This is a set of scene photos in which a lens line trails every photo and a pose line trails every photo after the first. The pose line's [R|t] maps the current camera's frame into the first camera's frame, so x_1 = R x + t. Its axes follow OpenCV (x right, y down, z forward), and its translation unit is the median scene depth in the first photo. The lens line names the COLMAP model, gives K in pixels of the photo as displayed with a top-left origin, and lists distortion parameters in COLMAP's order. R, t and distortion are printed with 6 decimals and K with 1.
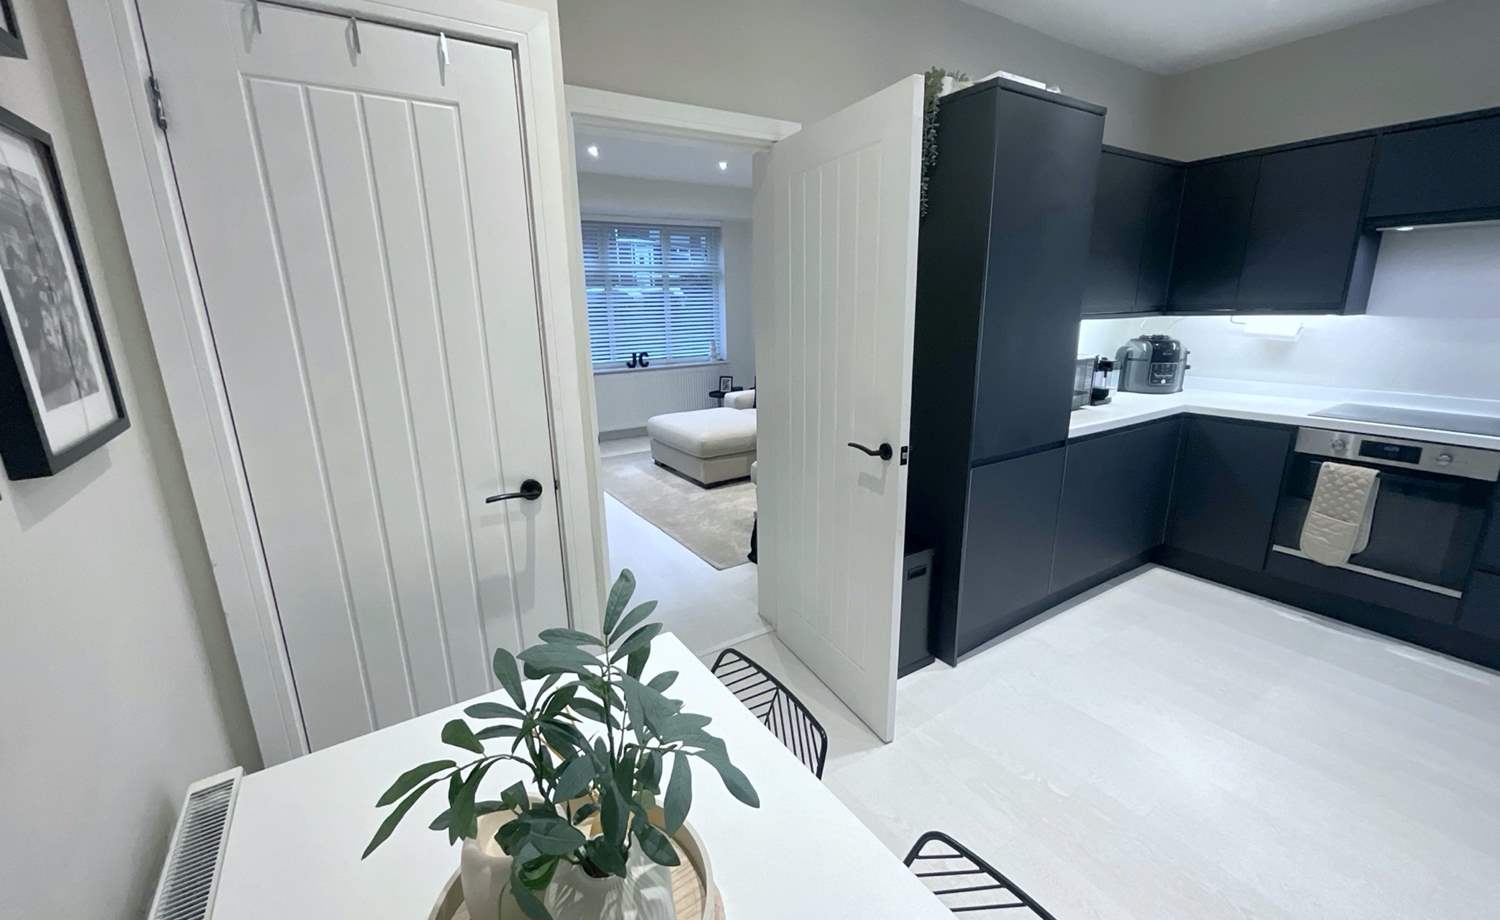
lens RADIAL K [[608.8, 0, 750.0], [0, 608.8, 460.0], [0, 0, 1]] dist [0.000317, 0.000593]
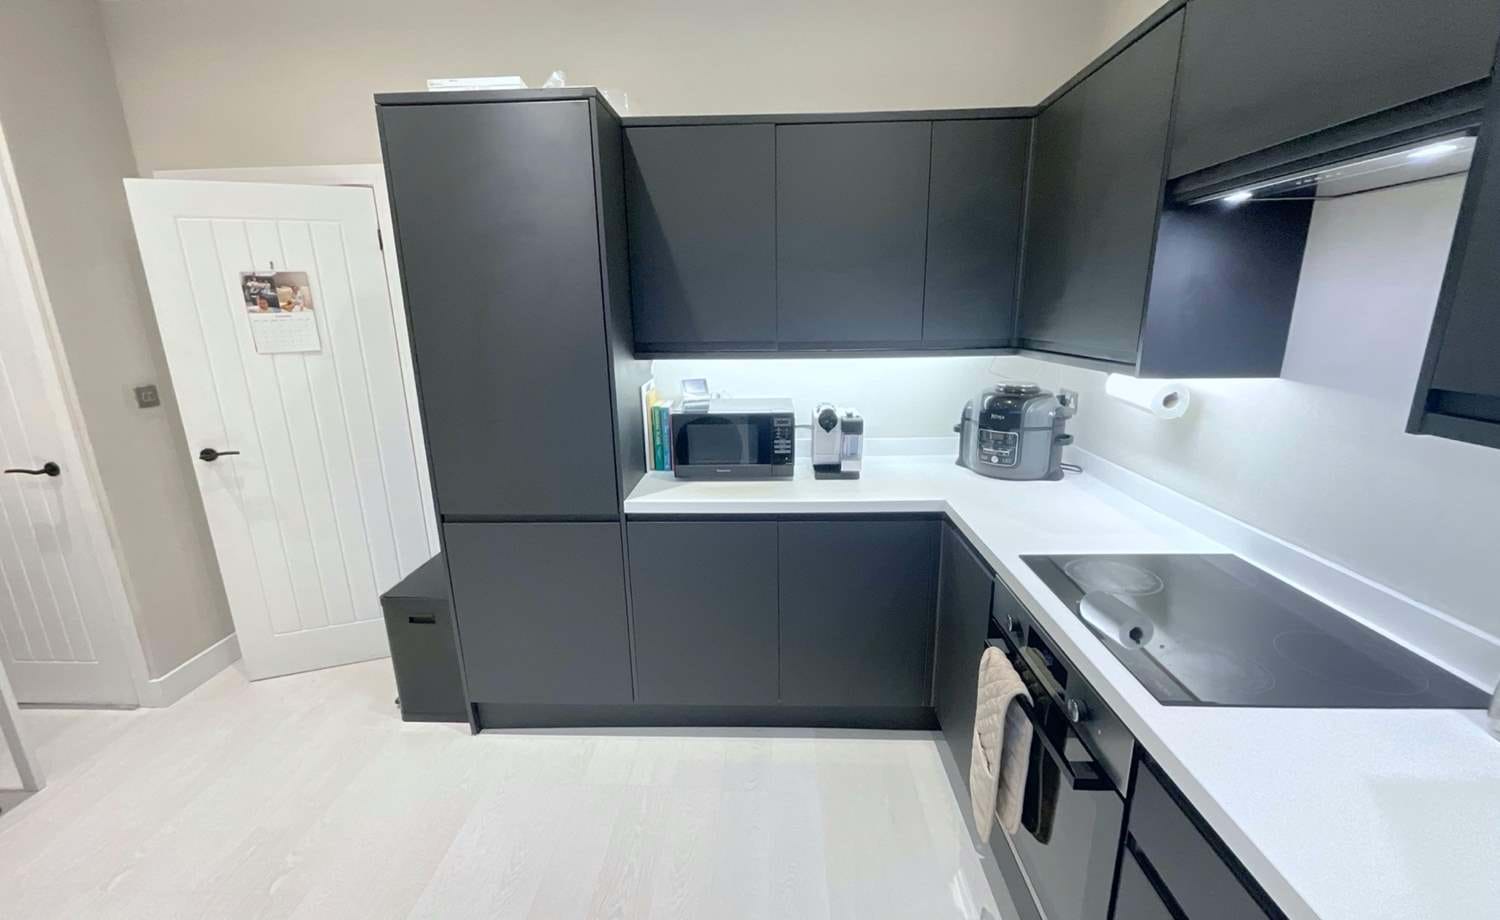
lens RADIAL K [[608.8, 0, 750.0], [0, 608.8, 460.0], [0, 0, 1]] dist [0.000317, 0.000593]
pose [[0.821282, 0.139378, -0.553235, 0.918234], [-0.137580, 0.989466, 0.045040, -0.136431], [0.553685, 0.039124, 0.831807, 0.369765]]
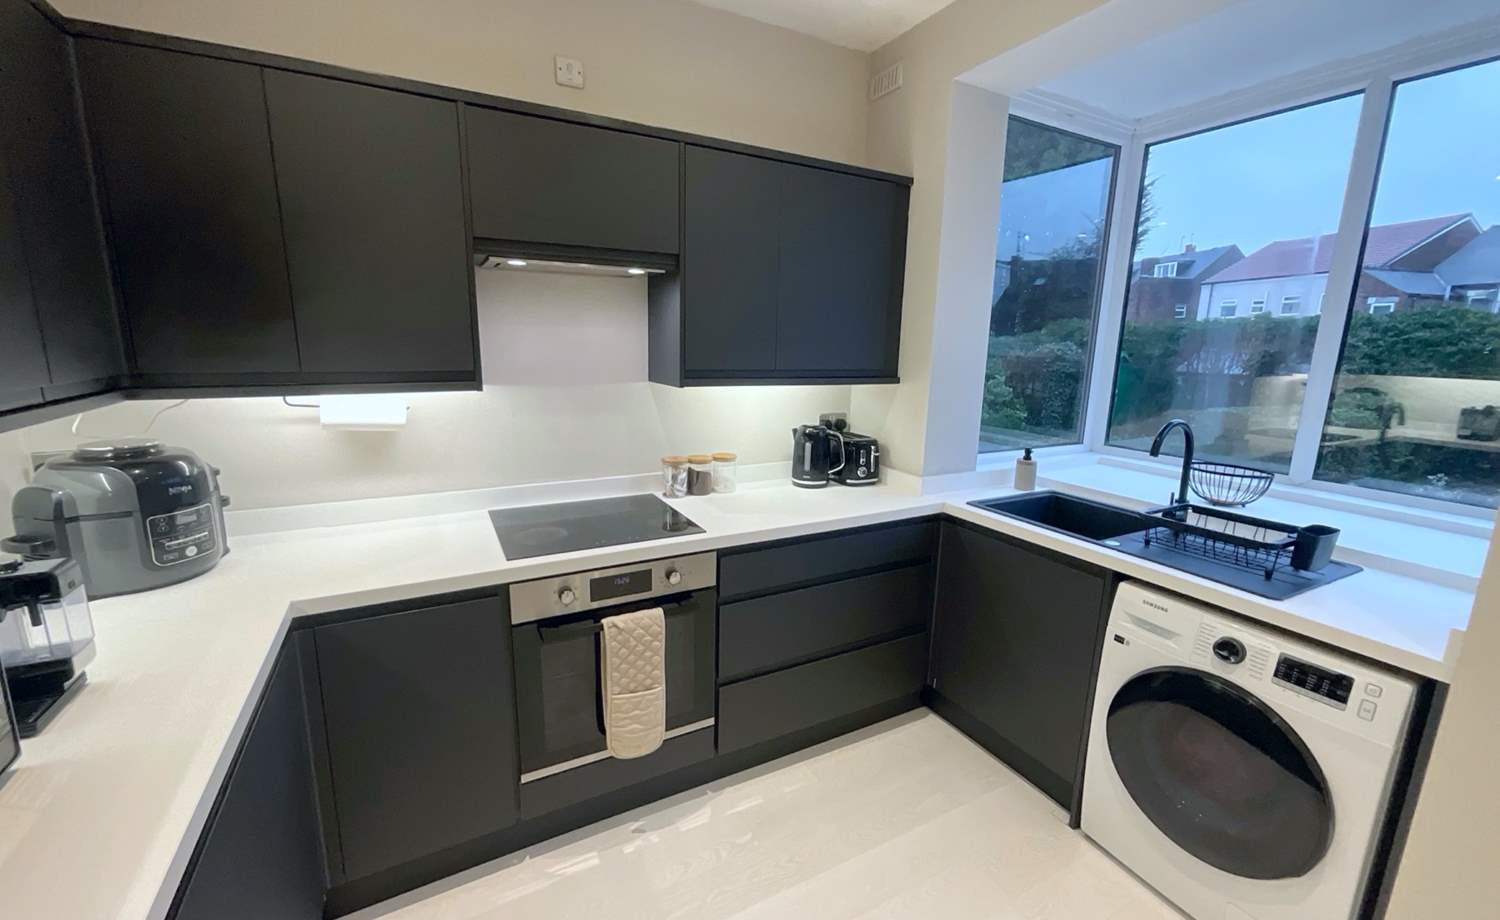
lens RADIAL K [[608.8, 0, 750.0], [0, 608.8, 460.0], [0, 0, 1]] dist [0.000317, 0.000593]
pose [[0.079933, -0.177924, 0.980792, 0.339201], [0.230810, 0.960504, 0.155433, -0.186220], [-0.969710, 0.213952, 0.117843, 0.622571]]
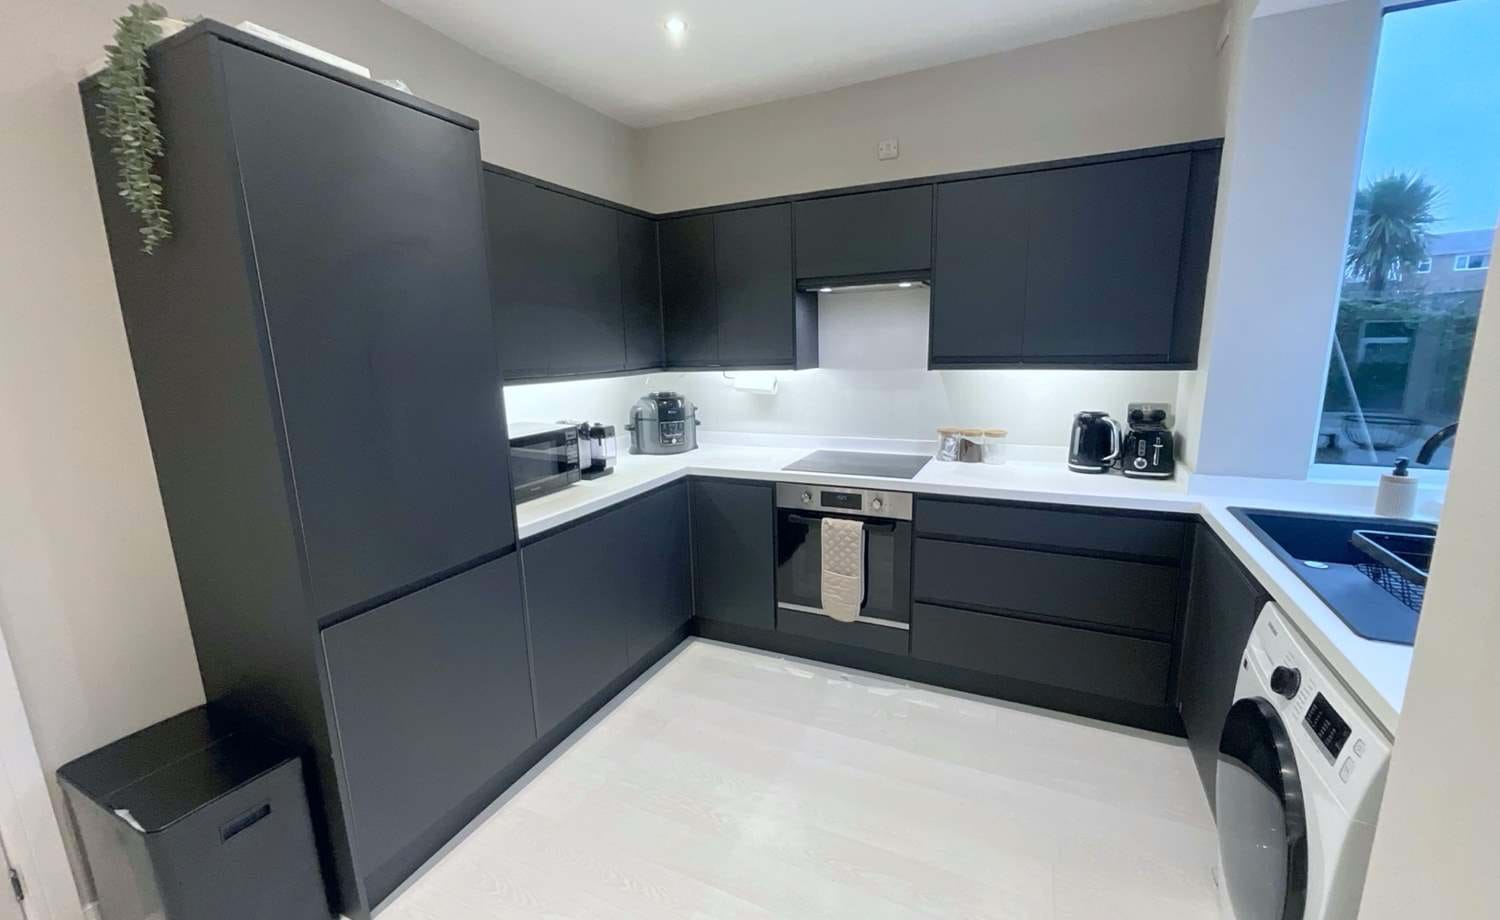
lens RADIAL K [[608.8, 0, 750.0], [0, 608.8, 460.0], [0, 0, 1]] dist [0.000317, 0.000593]
pose [[0.851686, -0.106416, 0.513134, 0.328241], [0.144517, 0.988891, -0.034785, -0.056309], [-0.503732, 0.103782, 0.857603, 0.154590]]
